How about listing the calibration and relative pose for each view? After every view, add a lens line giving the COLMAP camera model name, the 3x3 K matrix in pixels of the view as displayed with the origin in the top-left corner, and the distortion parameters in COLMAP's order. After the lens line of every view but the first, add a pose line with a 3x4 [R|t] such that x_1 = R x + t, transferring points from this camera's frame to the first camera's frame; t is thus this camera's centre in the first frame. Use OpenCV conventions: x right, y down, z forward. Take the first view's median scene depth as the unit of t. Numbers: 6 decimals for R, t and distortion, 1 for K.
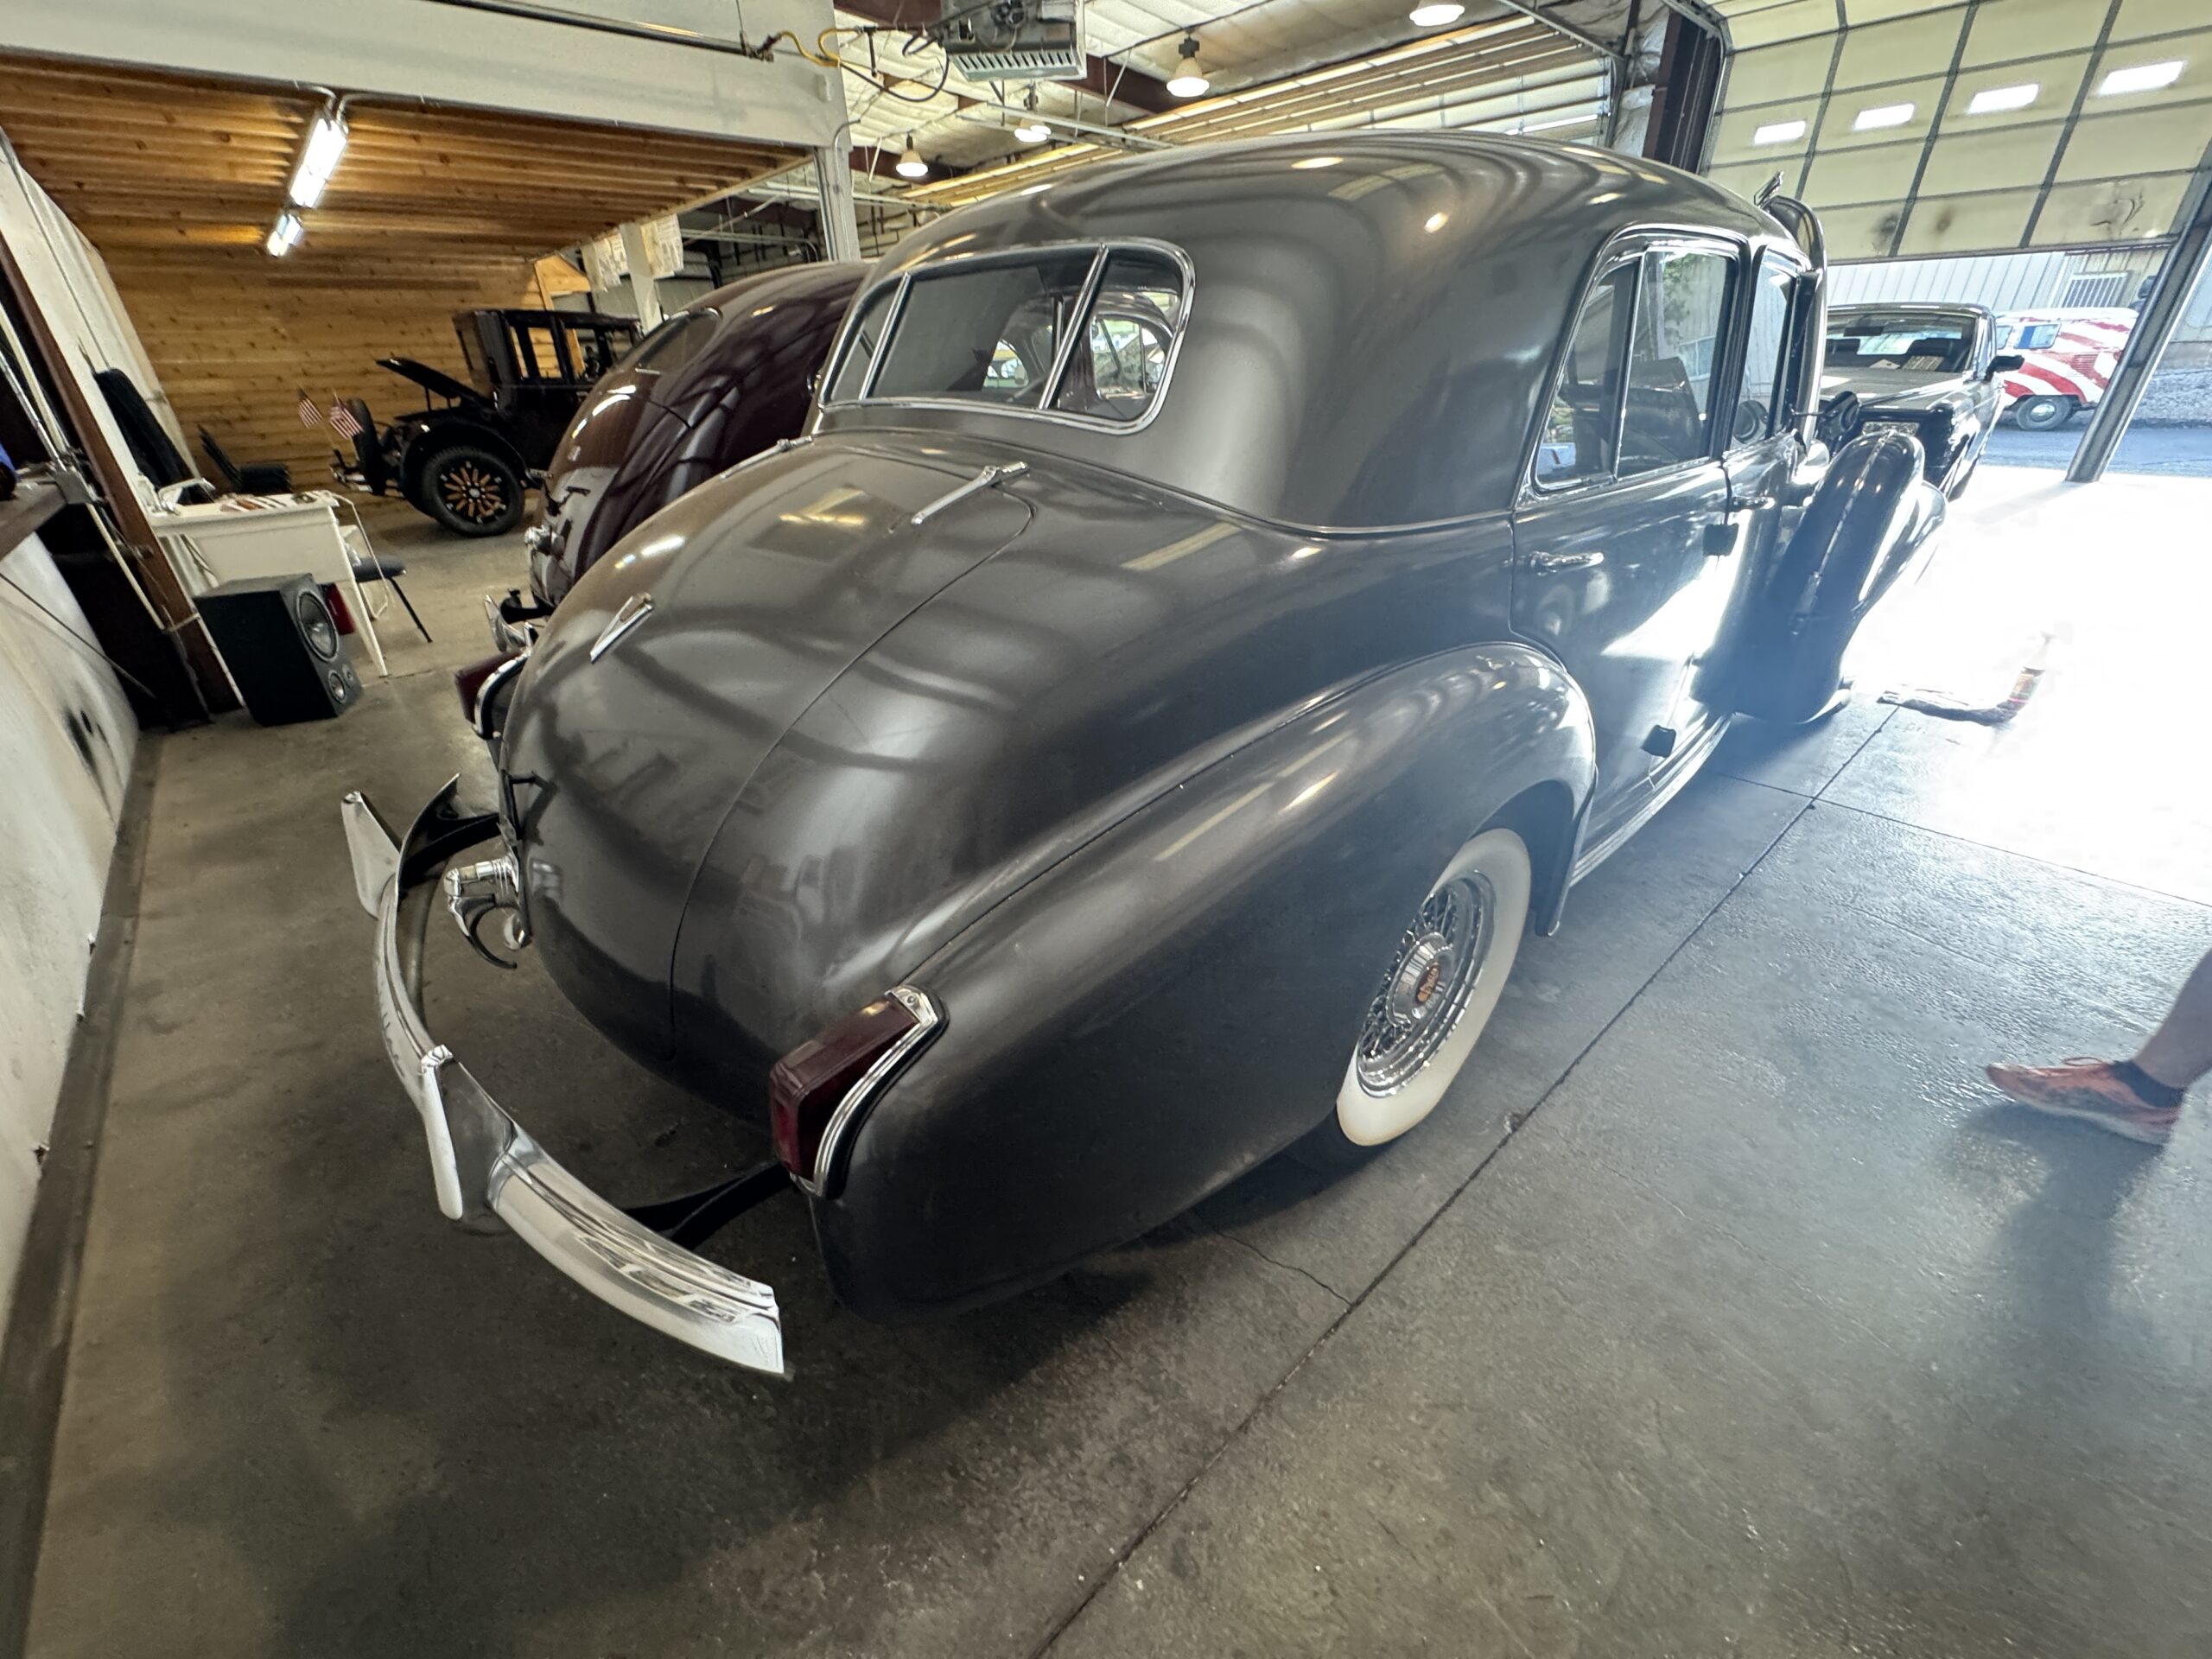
lens RADIAL K [[891.1, 0, 1106.9], [0, 891.1, 831.2], [0, 0, 1]] dist [-0.003517, 0.000289]
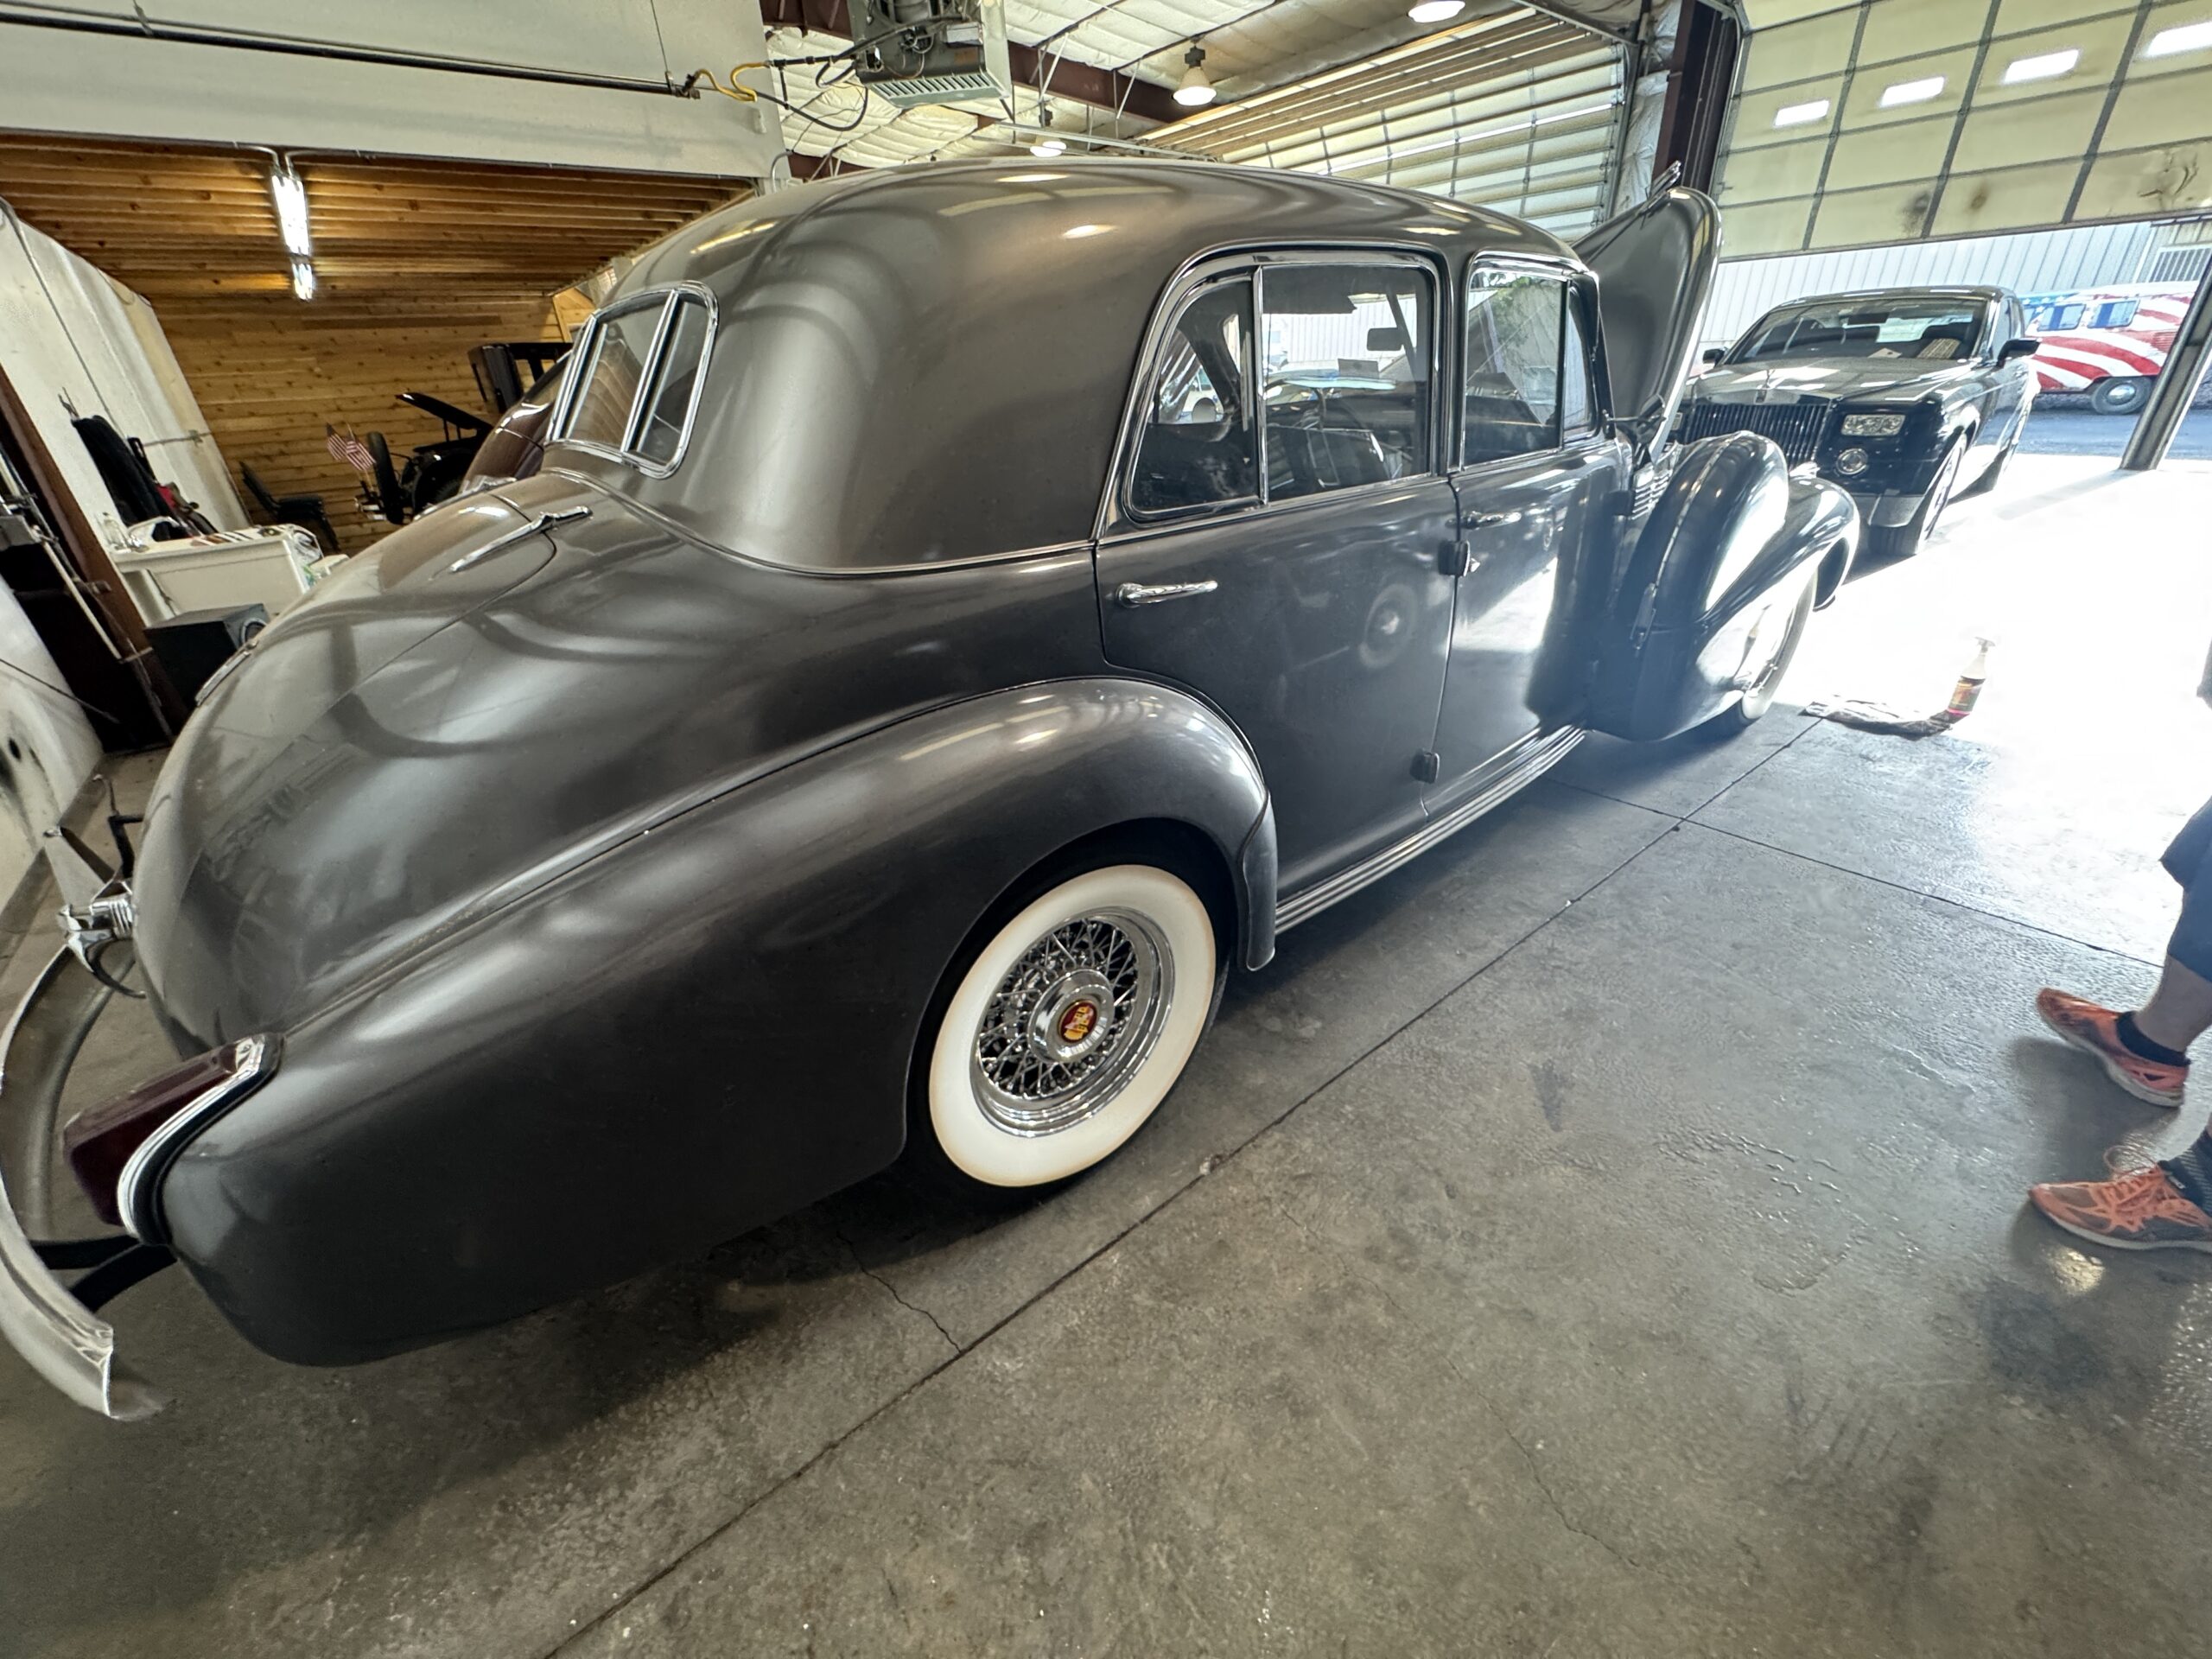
lens RADIAL K [[889.3, 0, 1110.2], [0, 889.3, 833.4], [0, 0, 1]] dist [-0.005429, 0.000895]
pose [[0.998065, 0.000820, -0.062171, 0.087254], [-0.001074, 0.999991, -0.004053, -0.006320], [0.062167, 0.004112, 0.998057, 0.005189]]
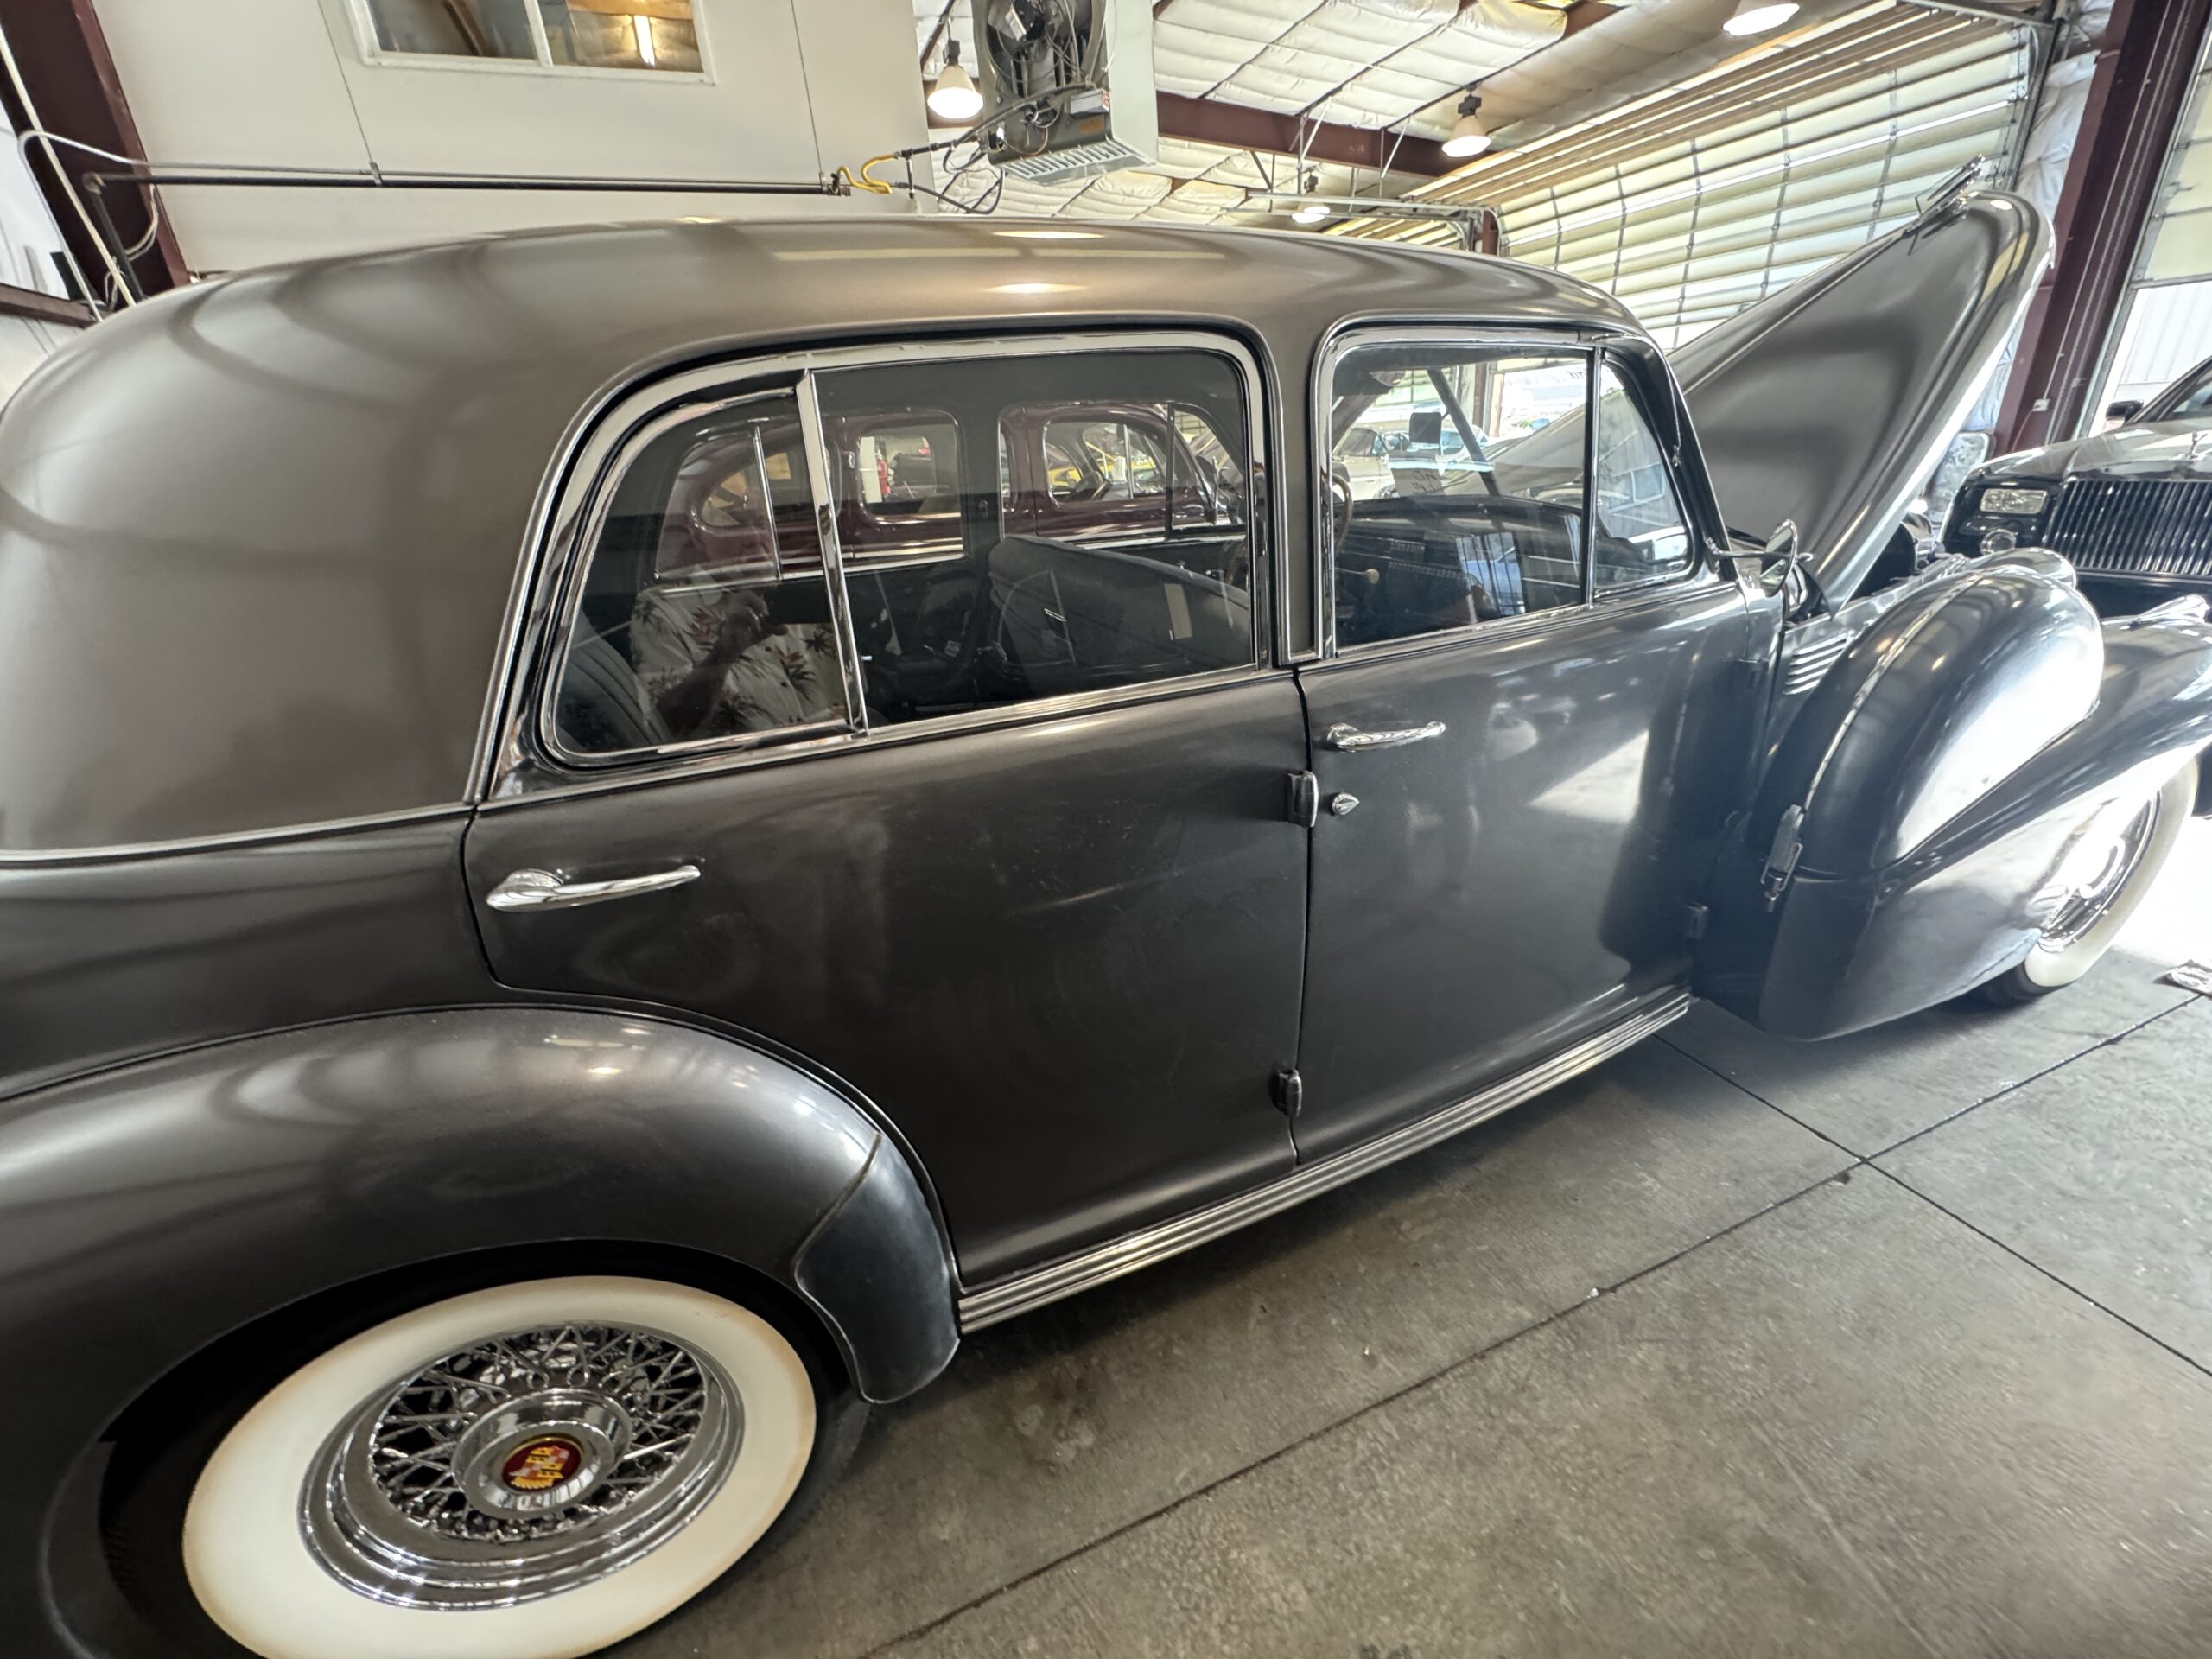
lens RADIAL K [[889.3, 0, 1110.2], [0, 889.3, 833.4], [0, 0, 1]] dist [-0.005429, 0.000895]
pose [[0.938683, 0.100106, -0.329928, 0.177431], [-0.120273, 0.991884, -0.041237, -0.060981], [0.323122, 0.078390, 0.943105, 0.092104]]
